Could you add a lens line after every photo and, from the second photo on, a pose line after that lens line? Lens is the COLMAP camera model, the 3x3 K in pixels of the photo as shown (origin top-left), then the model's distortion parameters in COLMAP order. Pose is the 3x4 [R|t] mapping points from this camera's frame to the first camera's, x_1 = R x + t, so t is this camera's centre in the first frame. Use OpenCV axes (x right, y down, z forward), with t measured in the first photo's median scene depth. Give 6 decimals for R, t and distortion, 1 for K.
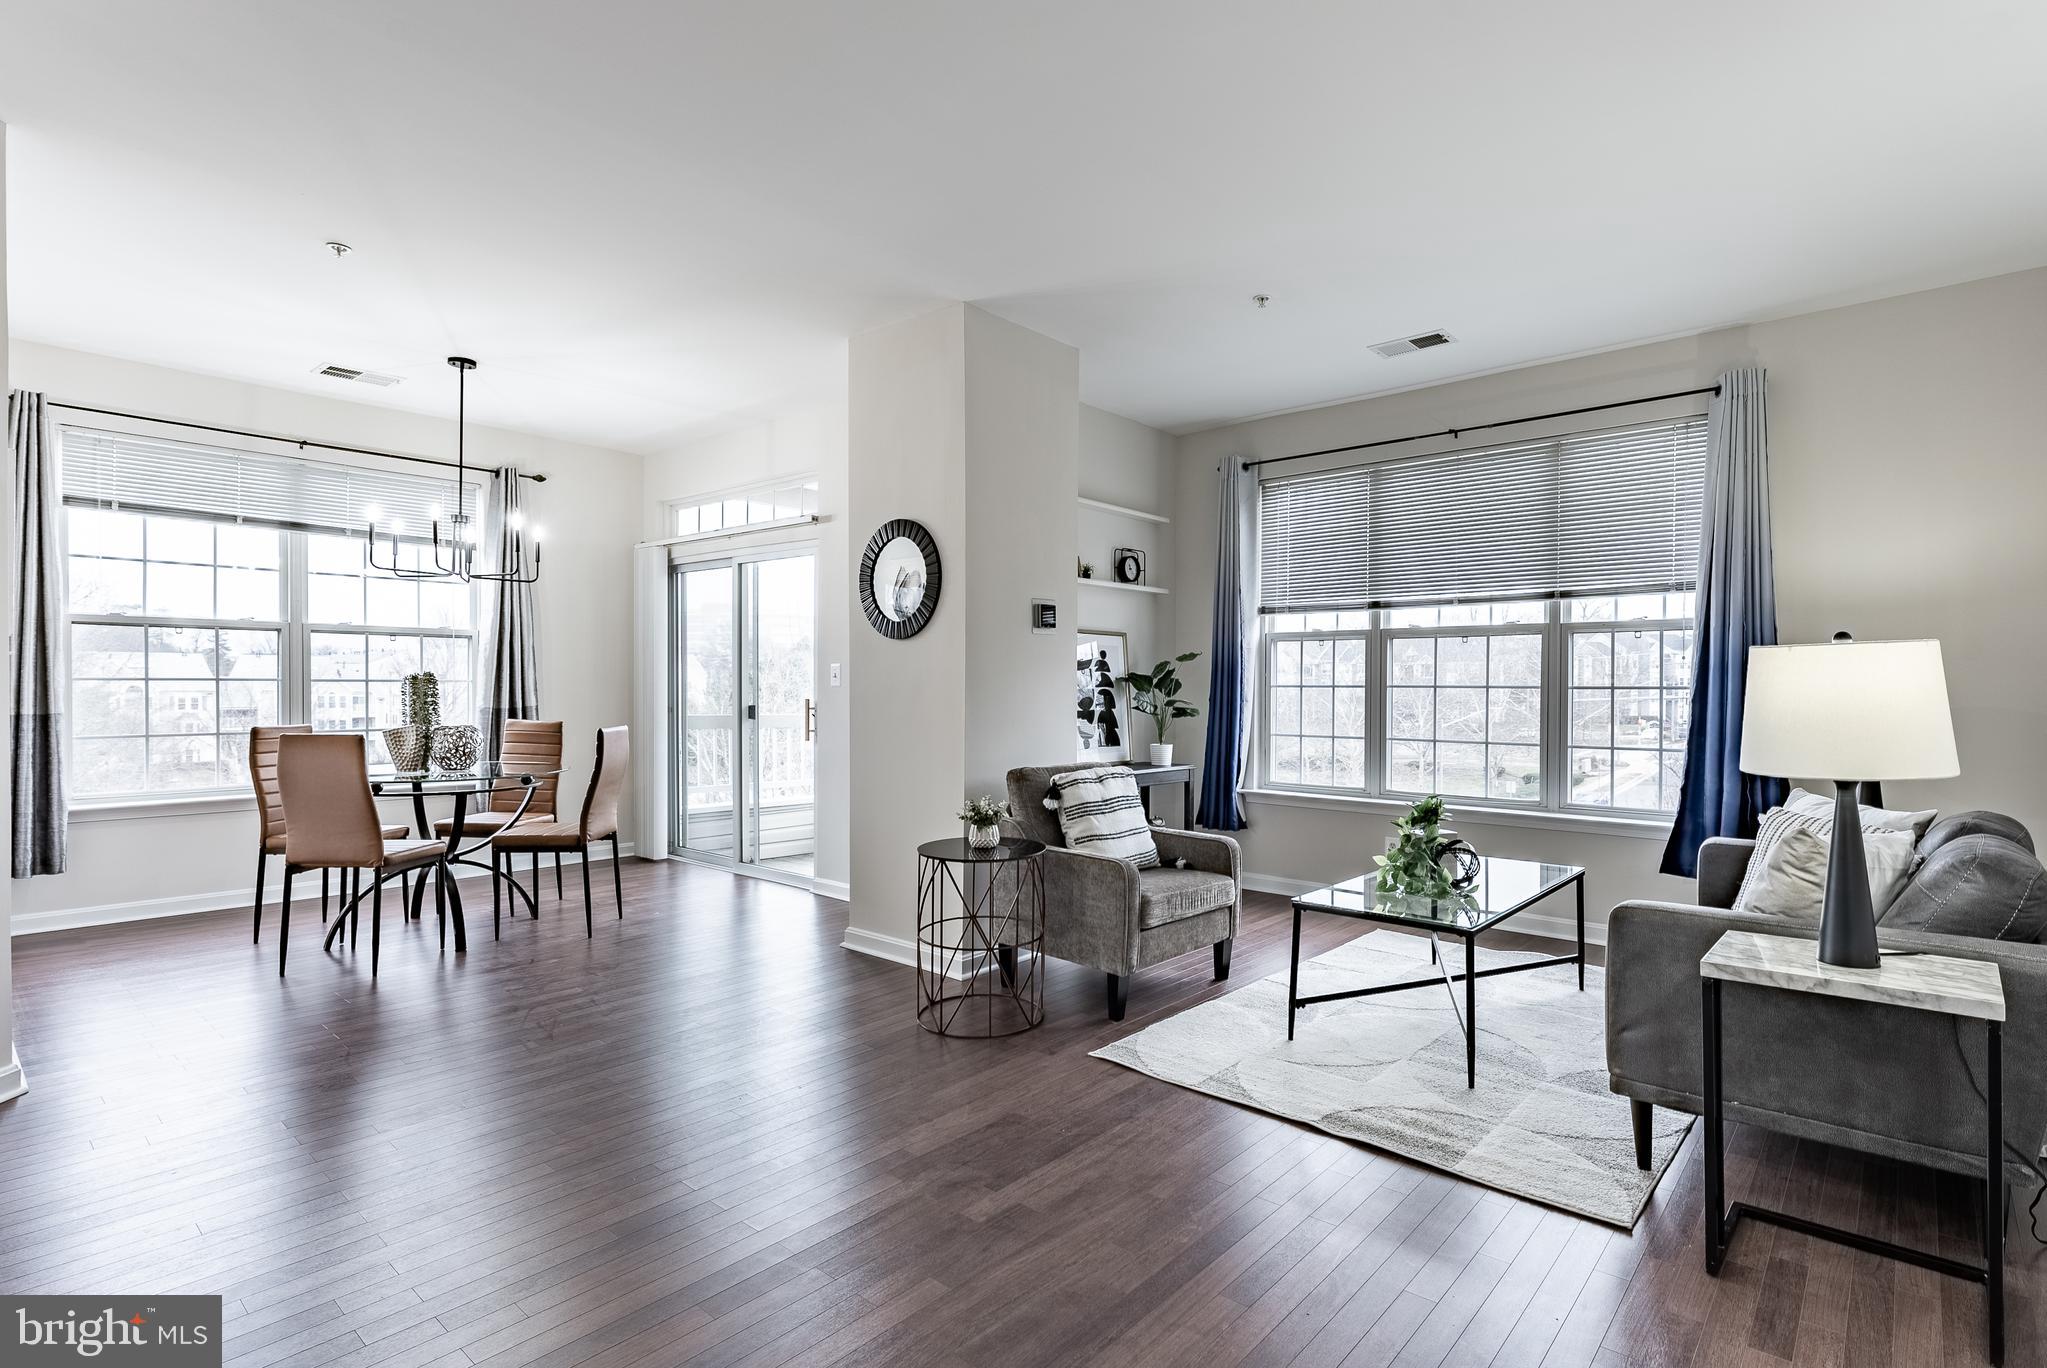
lens RADIAL K [[1004.5, 0, 1124.5], [0, 1004.5, 696.2], [0, 0, 1]] dist [0.000424, -0.001620]
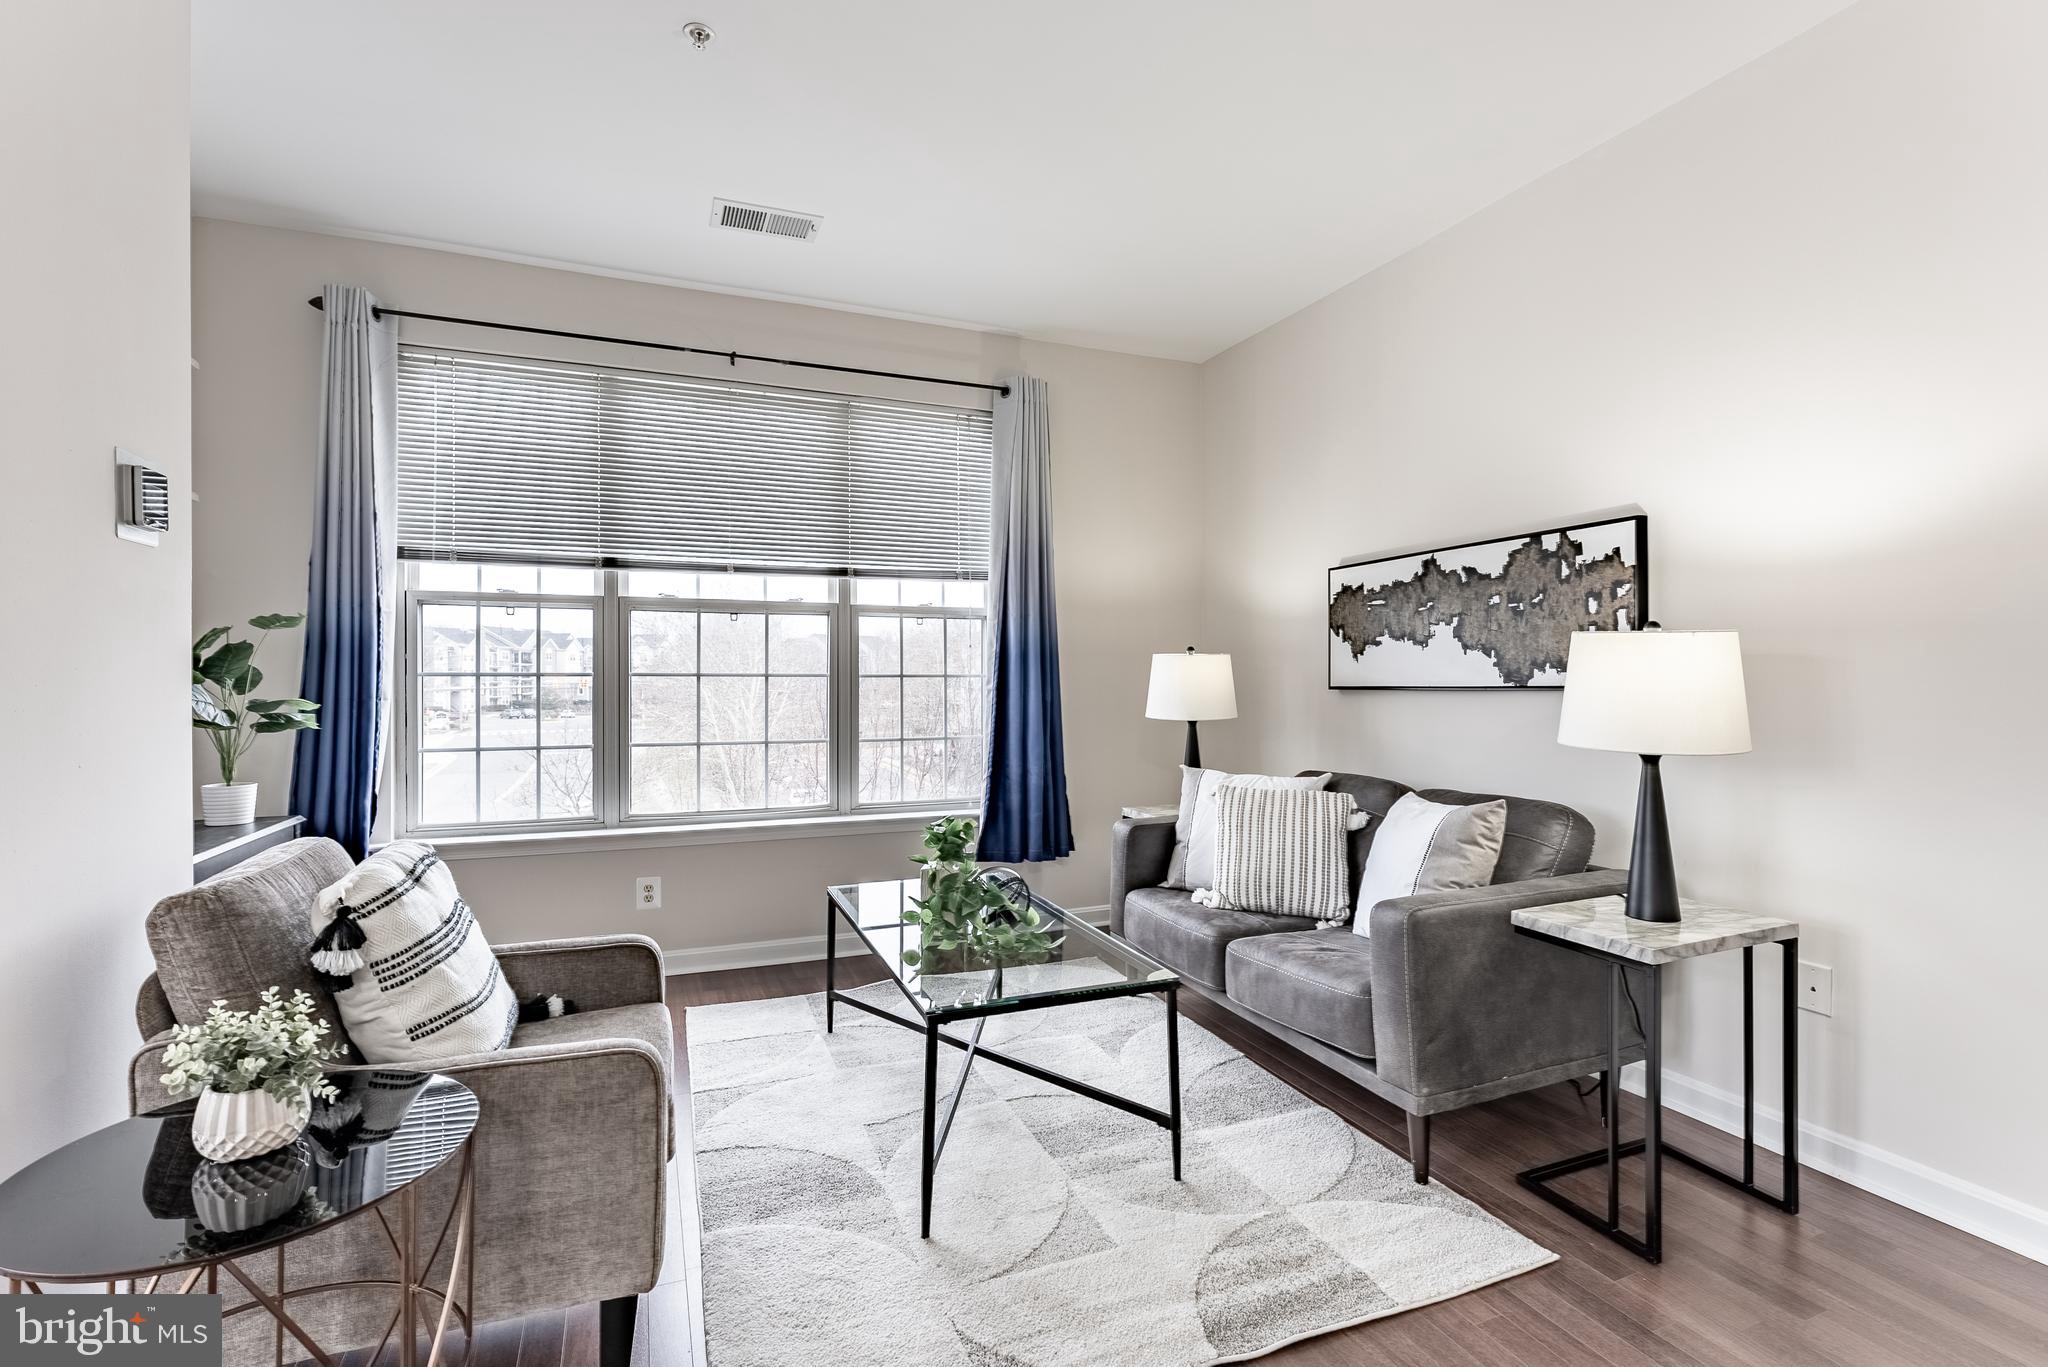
lens RADIAL K [[919.6, 0, 1025.1], [0, 919.6, 680.5], [0, 0, 1]] dist [-0.001578, -0.000147]
pose [[0.479838, -0.004770, 0.877344, -0.243665], [0.010294, 0.999947, -0.000194, -0.002700], [-0.877297, 0.009125, 0.479861, 0.533391]]
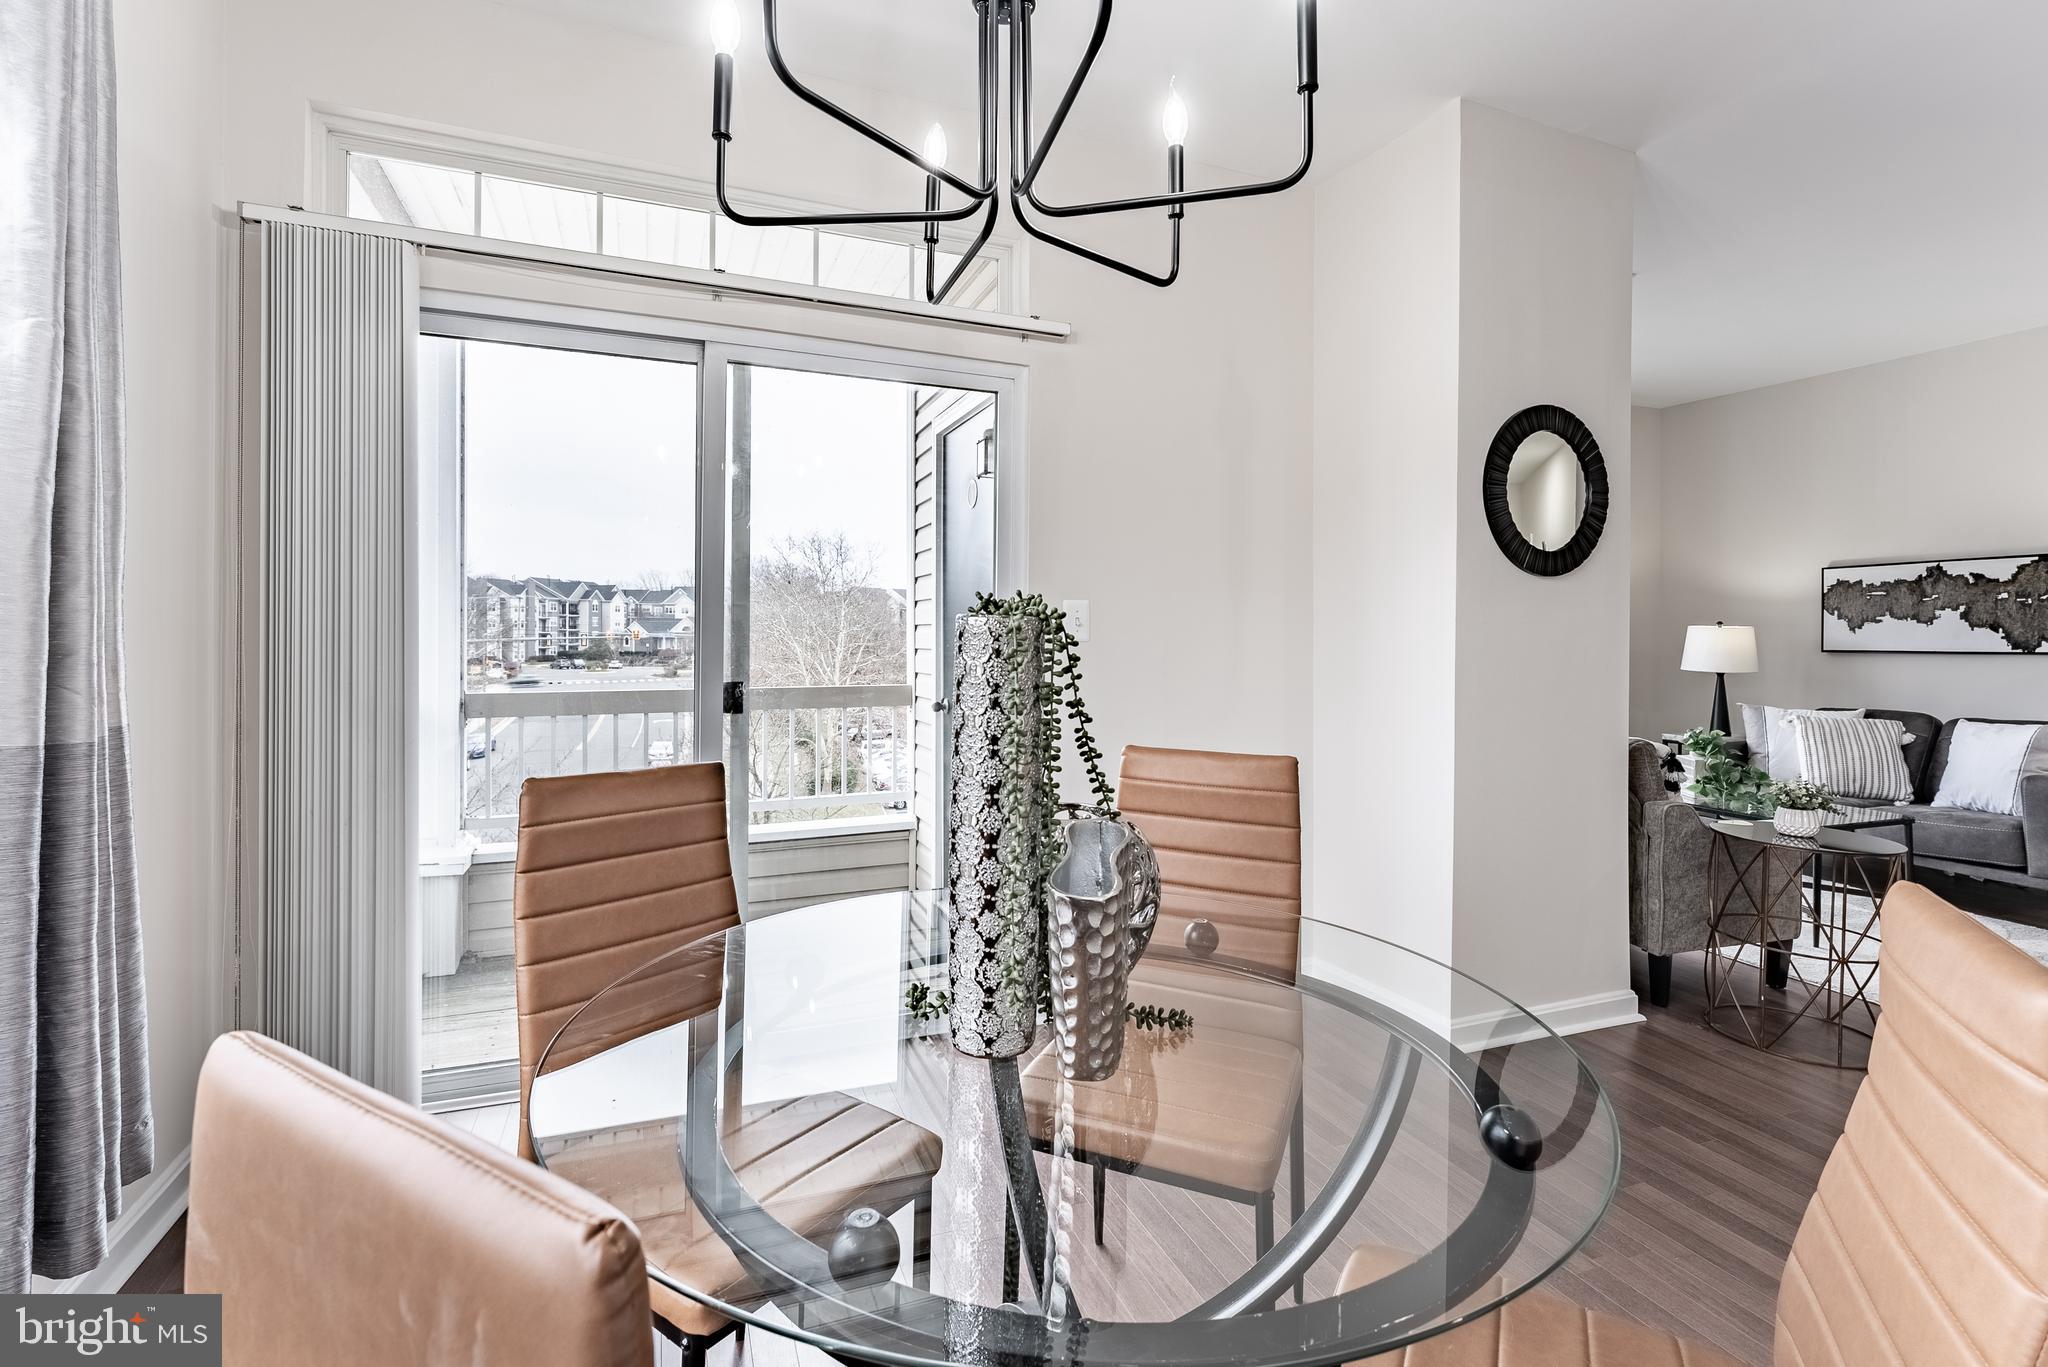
lens RADIAL K [[919.6, 0, 1034.5], [0, 919.6, 631.8], [0, 0, 1]] dist [-0.001578, -0.000147]
pose [[0.500972, 0.001297, 0.865463, -0.965391], [0.003375, 0.999988, -0.003452, -0.018217], [-0.865457, 0.004651, 0.500961, 1.001910]]
